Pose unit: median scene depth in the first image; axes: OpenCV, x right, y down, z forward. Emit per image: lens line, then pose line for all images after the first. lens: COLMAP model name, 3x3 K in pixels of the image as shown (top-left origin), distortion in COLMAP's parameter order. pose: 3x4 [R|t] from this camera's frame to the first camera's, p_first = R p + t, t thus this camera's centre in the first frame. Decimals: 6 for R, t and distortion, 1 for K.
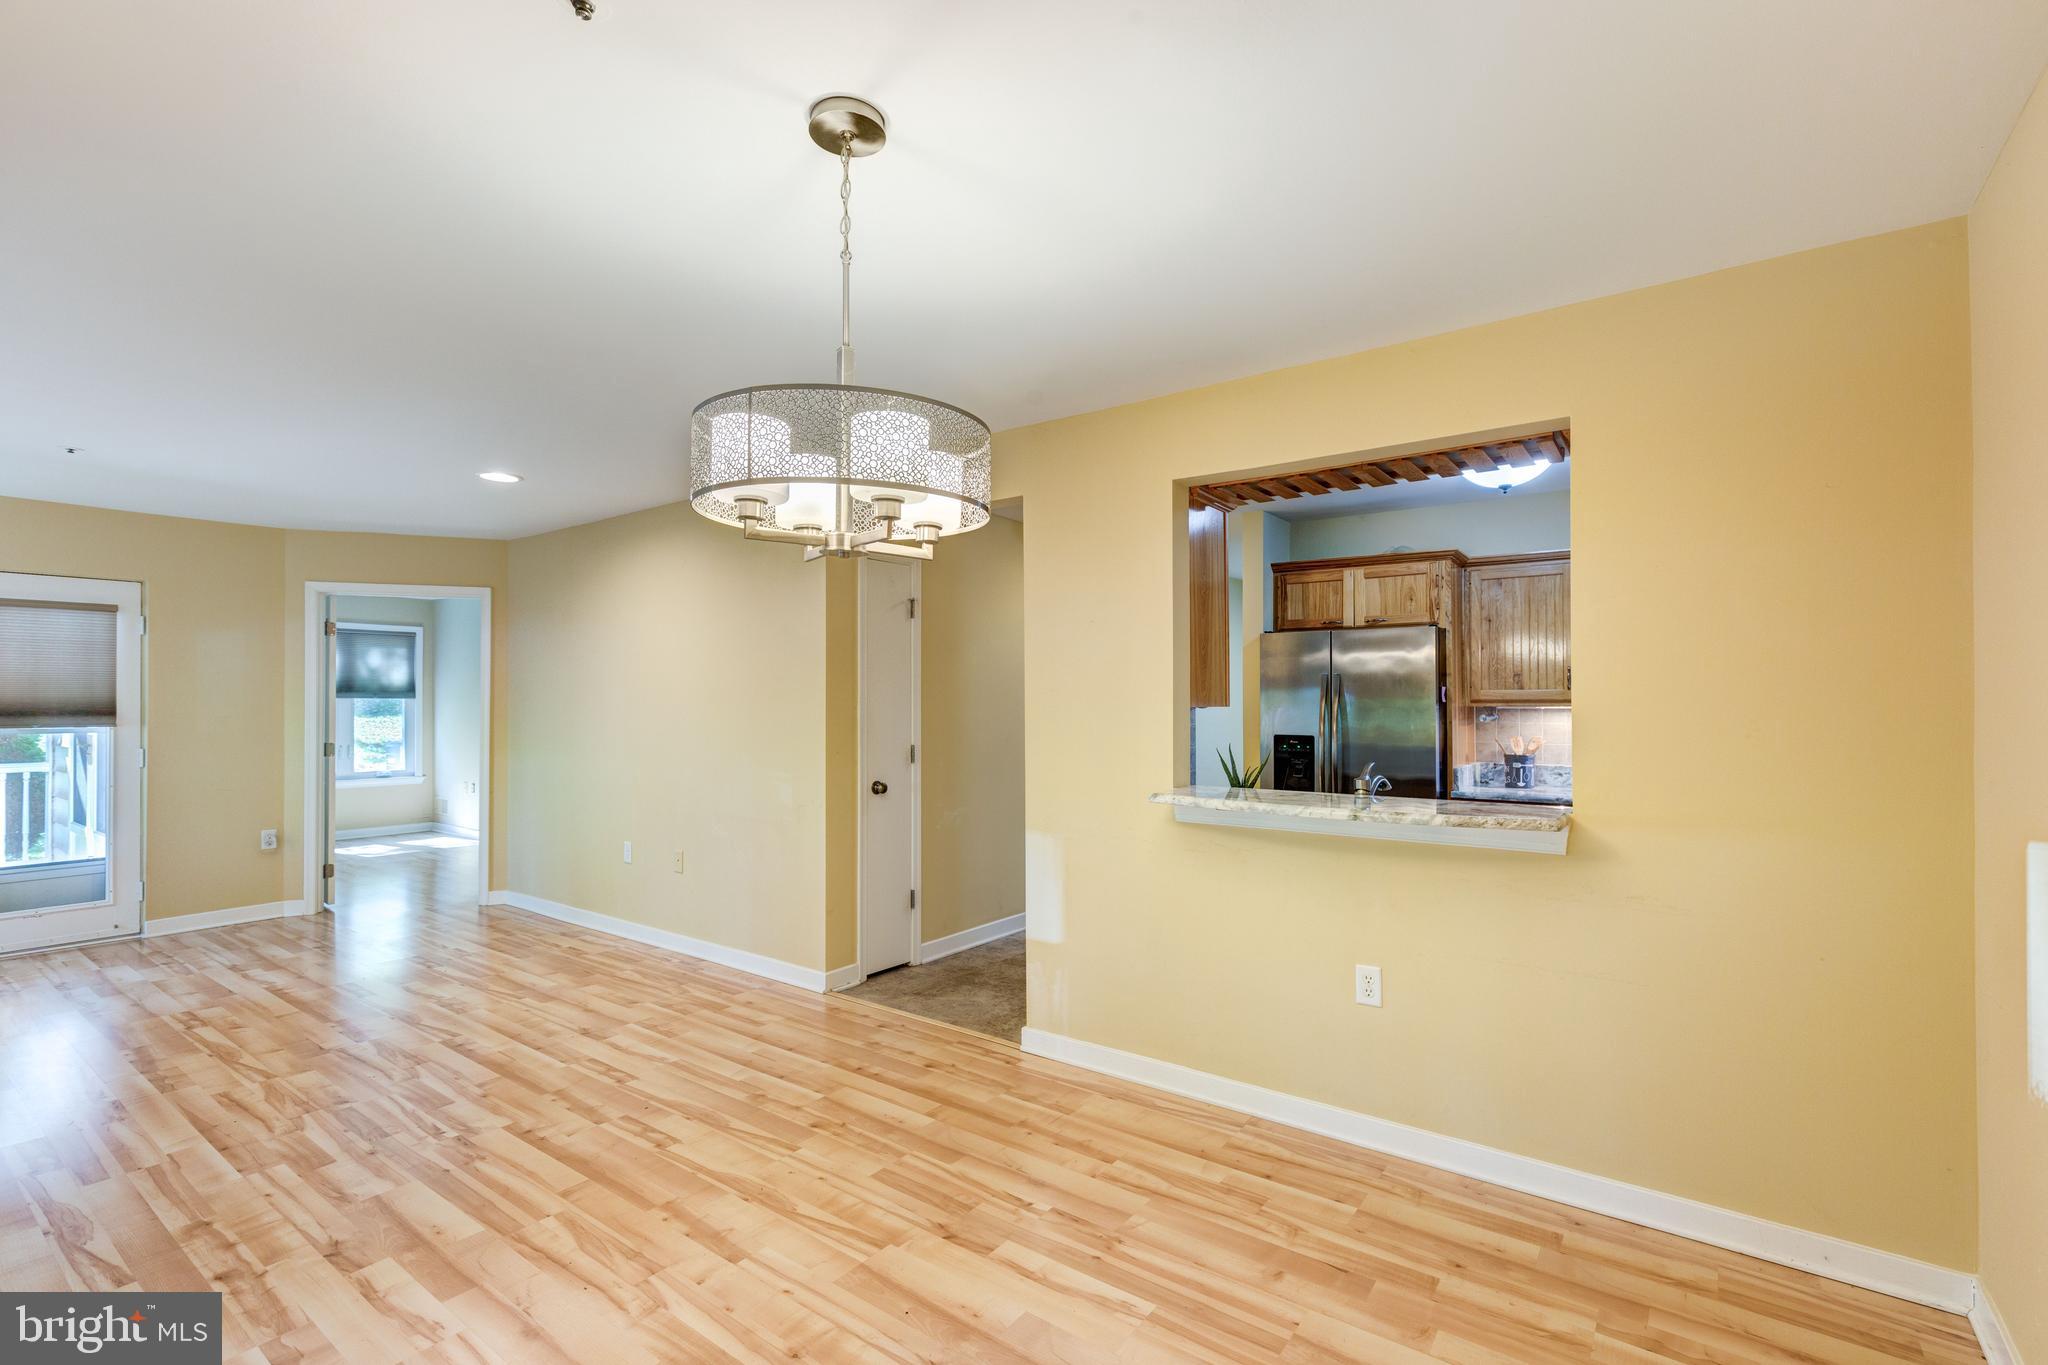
lens RADIAL K [[934.1, 0, 1022.2], [0, 934.1, 689.4], [0, 0, 1]] dist [0.001869, -0.000115]
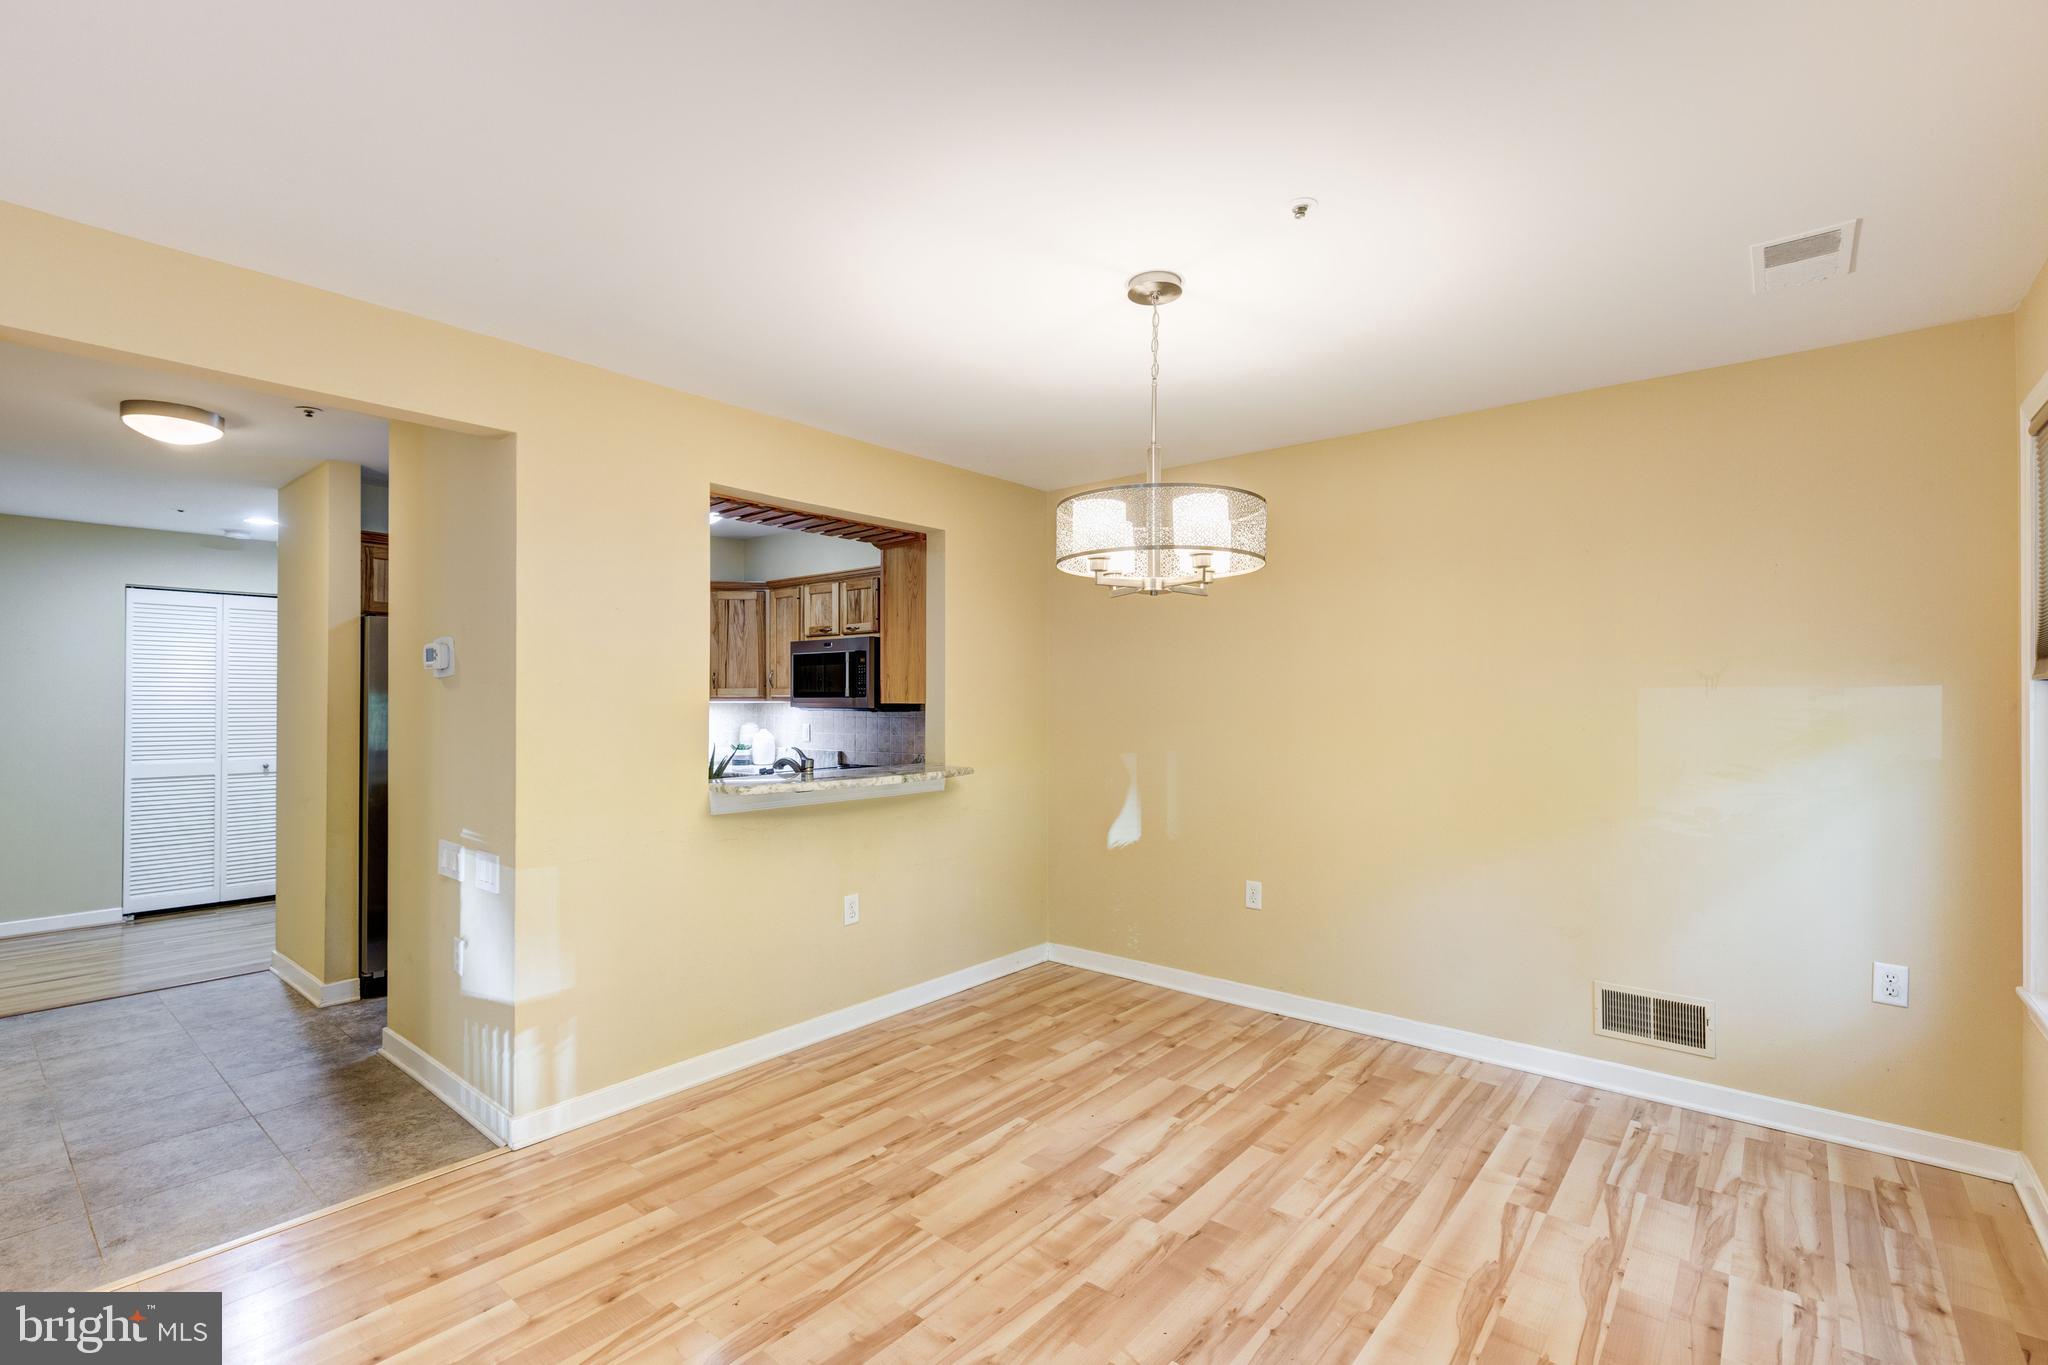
lens RADIAL K [[934.1, 0, 1029.7], [0, 934.1, 688.1], [0, 0, 1]] dist [0.001869, -0.000115]
pose [[0.046000, 0.008266, 0.998907, -1.020659], [-0.008315, 0.999934, -0.007892, 0.005615], [-0.998907, -0.007942, 0.046066, 0.721696]]
